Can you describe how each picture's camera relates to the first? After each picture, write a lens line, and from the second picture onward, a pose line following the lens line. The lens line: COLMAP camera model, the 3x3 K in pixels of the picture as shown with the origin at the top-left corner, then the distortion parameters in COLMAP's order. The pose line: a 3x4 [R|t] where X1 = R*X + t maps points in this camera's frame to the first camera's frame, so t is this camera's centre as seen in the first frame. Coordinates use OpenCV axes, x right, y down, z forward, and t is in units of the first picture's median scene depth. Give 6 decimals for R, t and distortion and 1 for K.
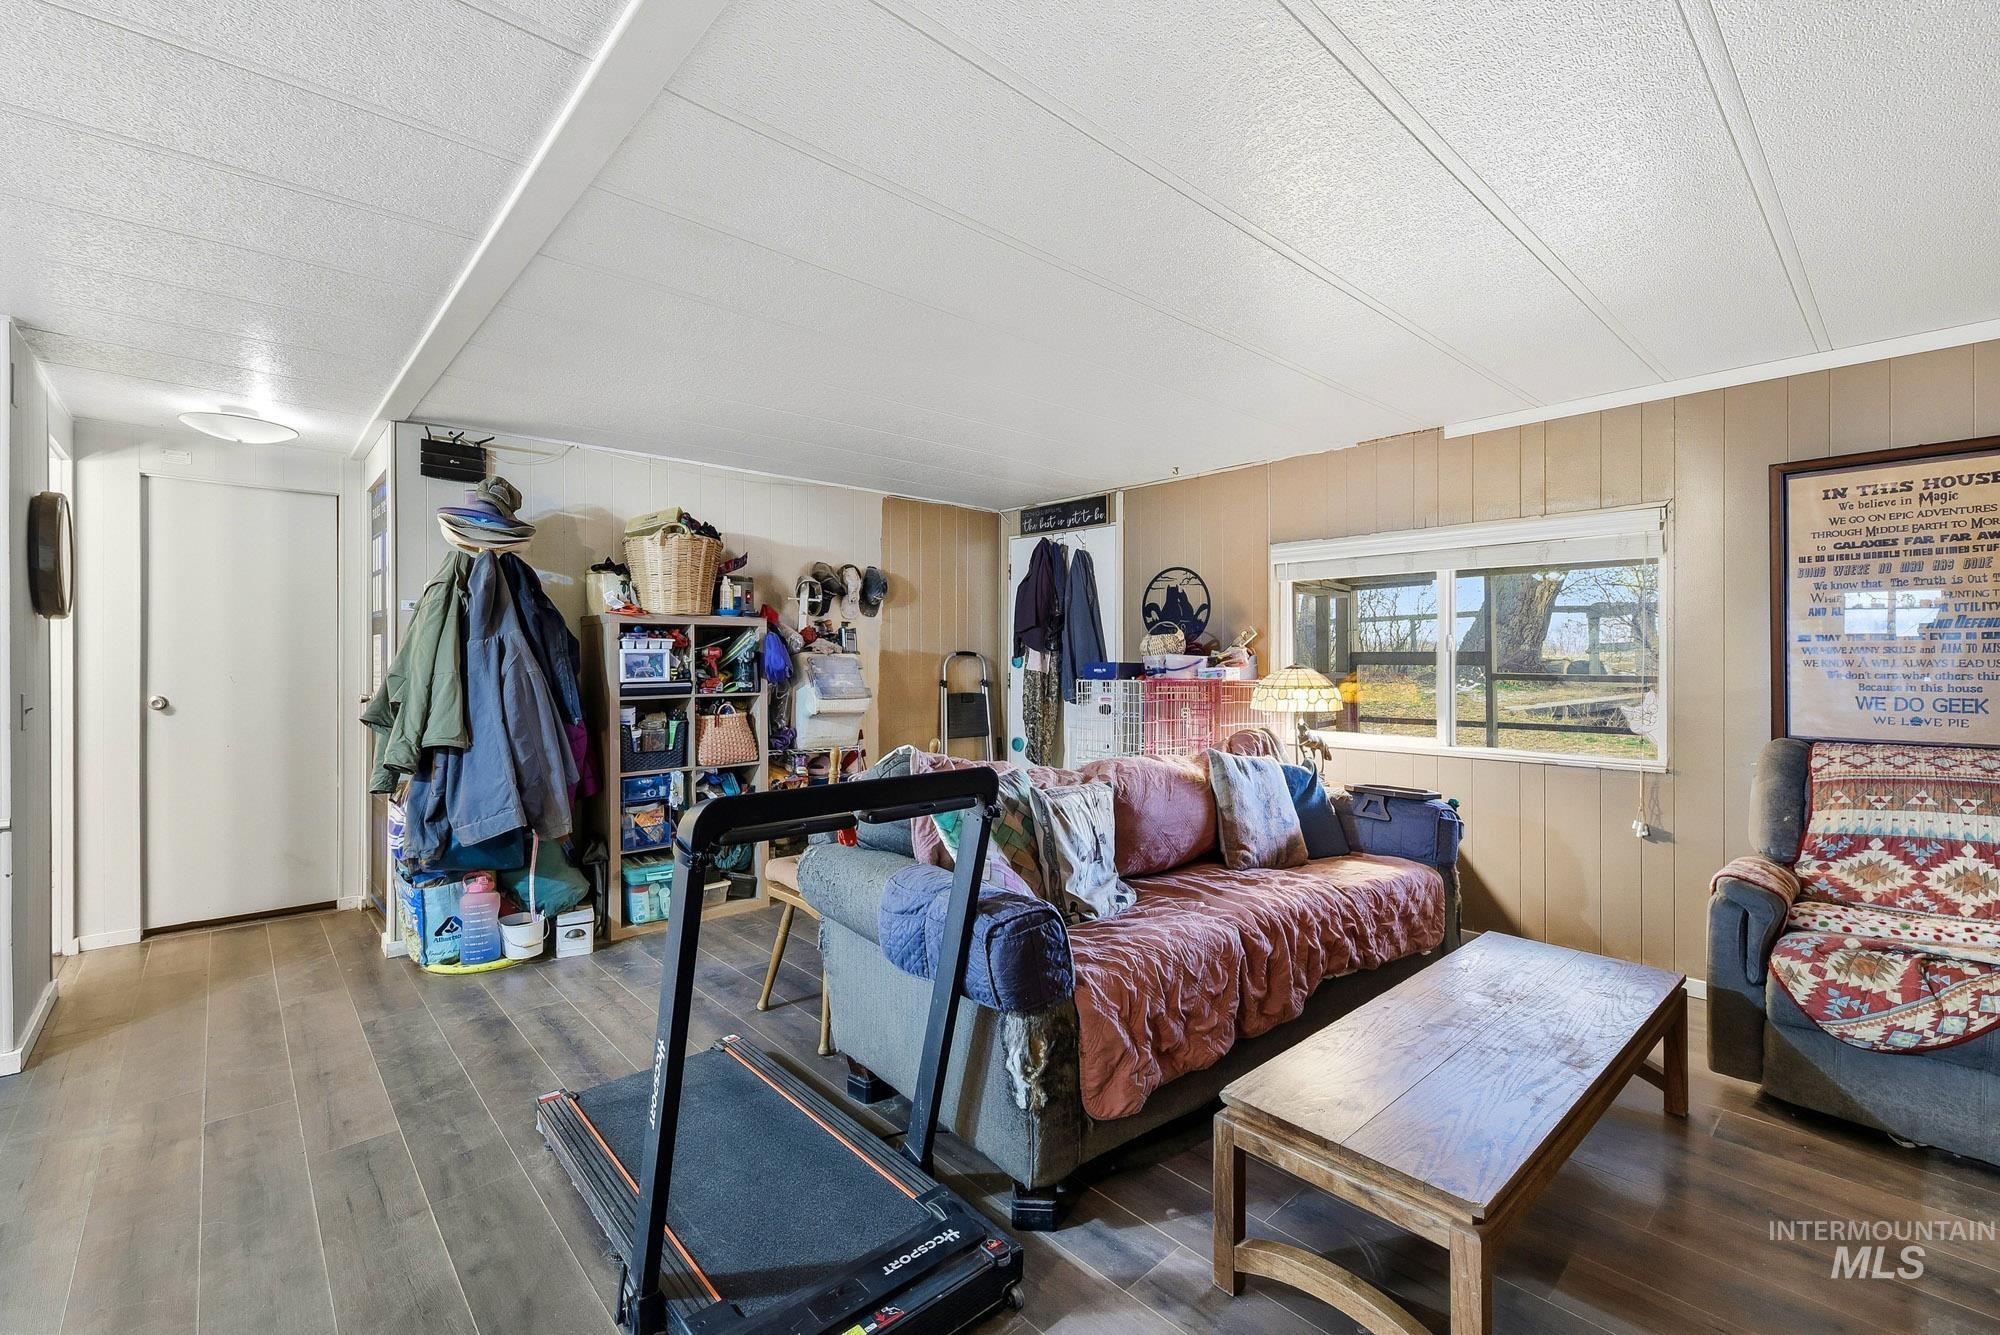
lens RADIAL K [[845.9, 0, 994.7], [0, 845.9, 661.9], [0, 0, 1]] dist [-0.003028, -0.000212]
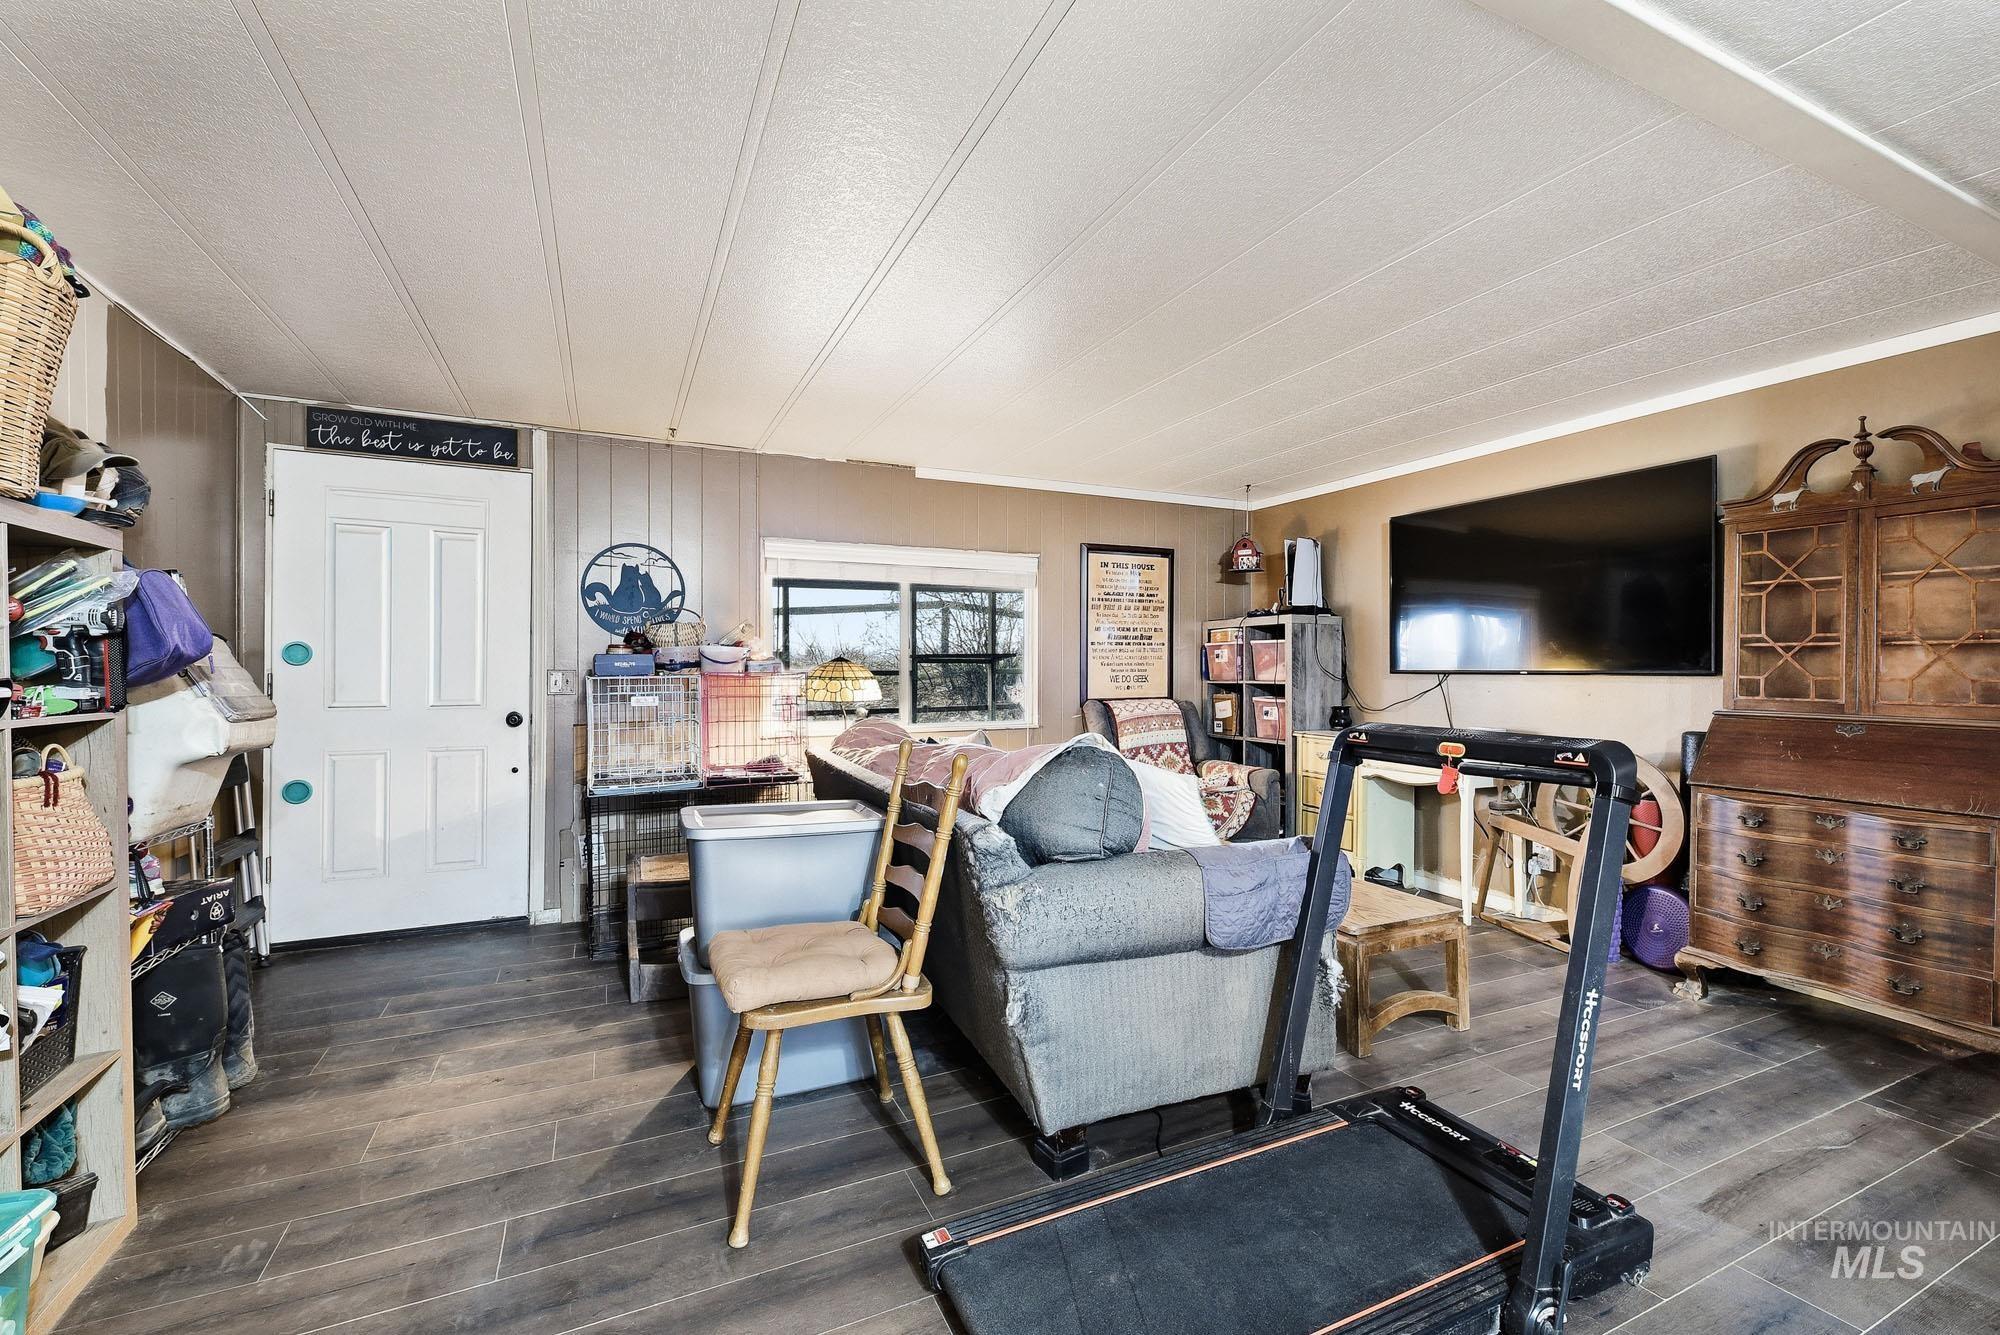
lens RADIAL K [[845.9, 0, 1002.2], [0, 845.9, 664.2], [0, 0, 1]] dist [-0.003028, -0.000212]
pose [[0.278948, 0.001319, 0.960305, -0.502408], [0.004370, 0.999987, -0.002643, 0.012297], [-0.960296, 0.004934, 0.278938, 0.427895]]
